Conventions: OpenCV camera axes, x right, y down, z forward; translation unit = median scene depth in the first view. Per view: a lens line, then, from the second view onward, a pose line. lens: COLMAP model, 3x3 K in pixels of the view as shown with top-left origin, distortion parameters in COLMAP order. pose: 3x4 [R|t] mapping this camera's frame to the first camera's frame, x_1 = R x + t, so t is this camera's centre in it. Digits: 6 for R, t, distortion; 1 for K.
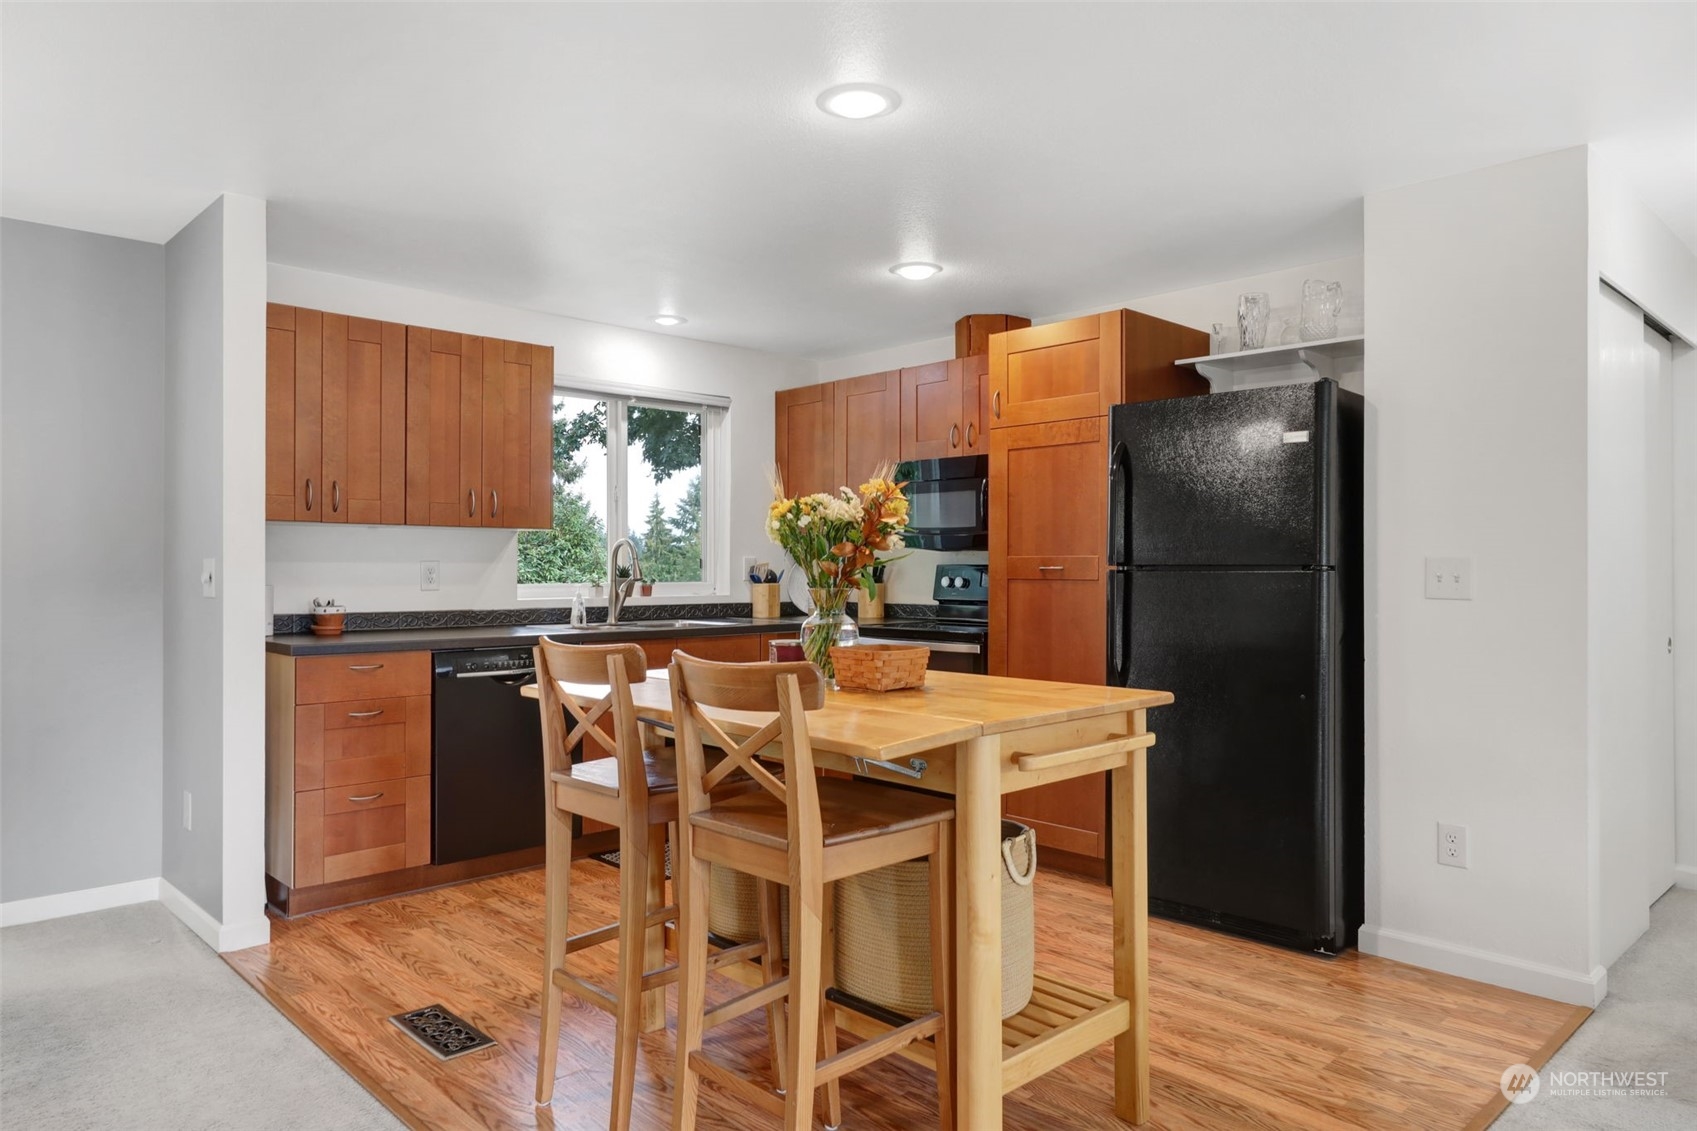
lens RADIAL K [[1111.4, 0, 850.0], [0, 1111.4, 557.0], [0, 0, 1]] dist [0.054686, 0.000957]
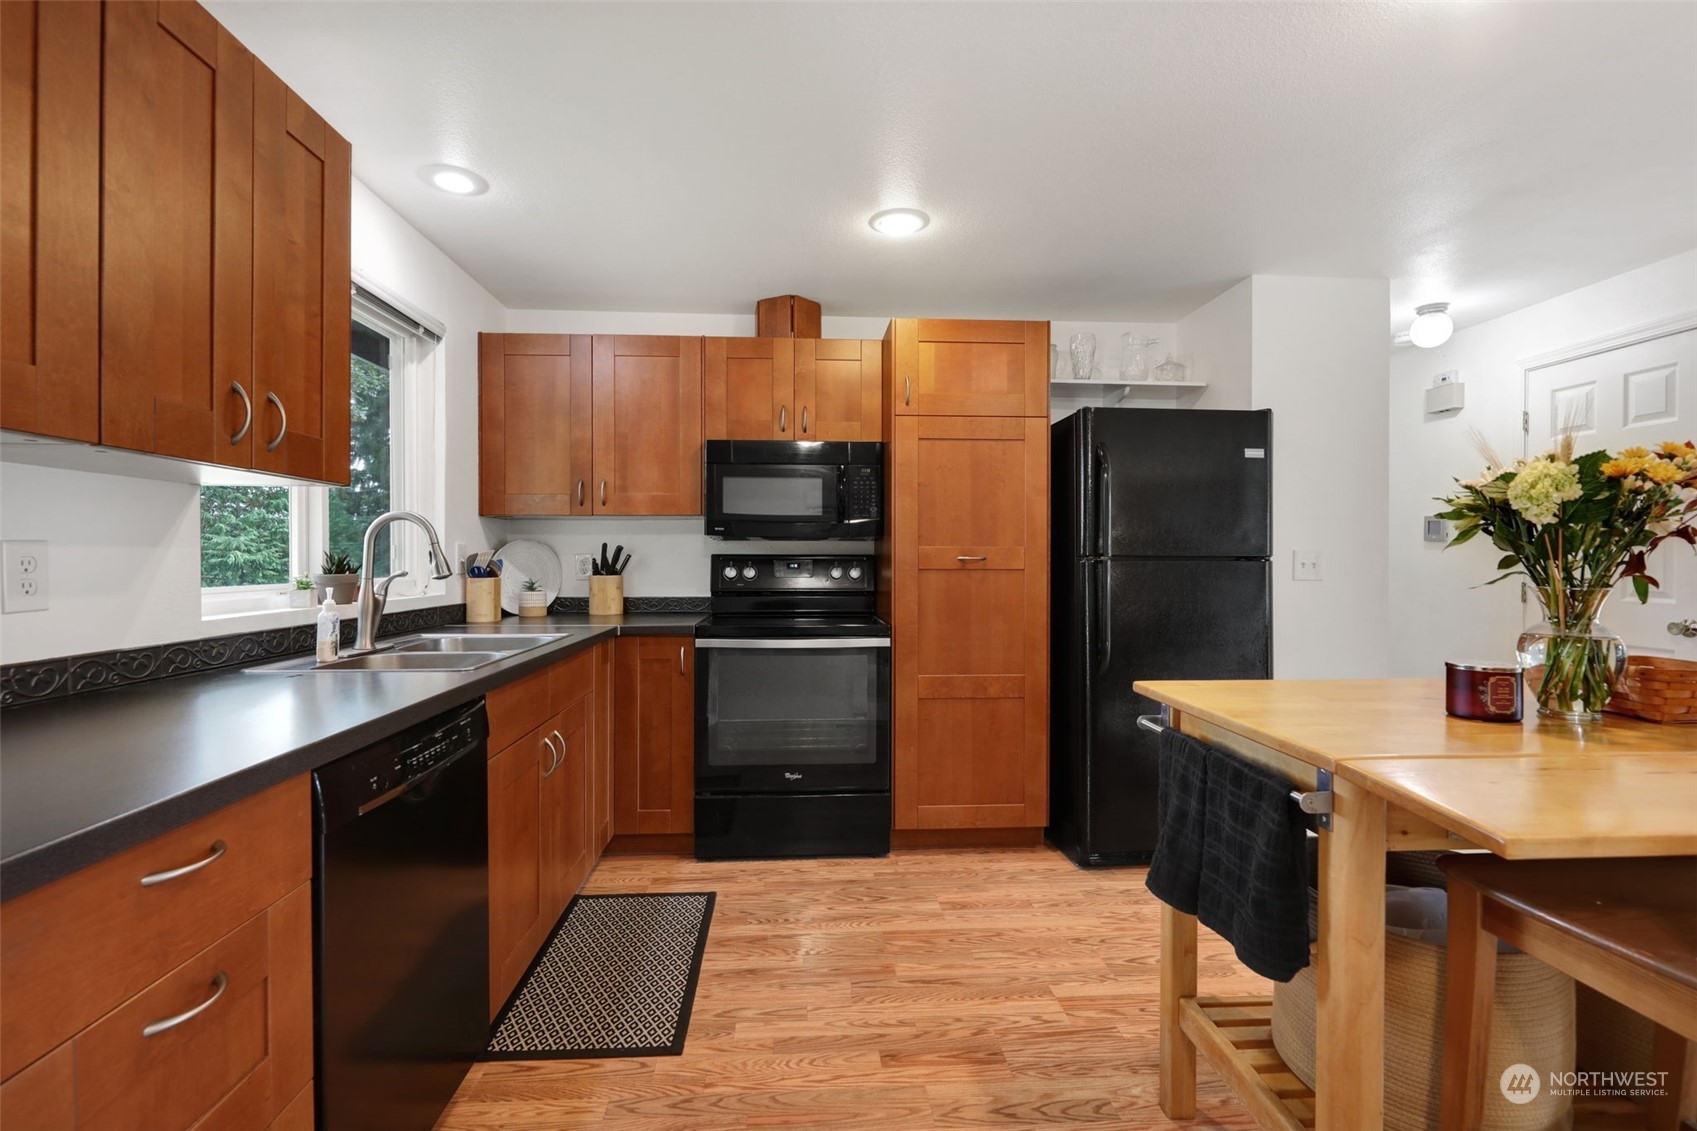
lens RADIAL K [[757.4, 0, 843.6], [0, 757.4, 561.2], [0, 0, 1]] dist [0.018458, -0.000849]
pose [[0.651467, -0.003402, 0.758670, -0.410531], [-0.007804, 0.999907, 0.011185, 0.005776], [-0.758637, -0.013207, 0.651379, 0.607053]]
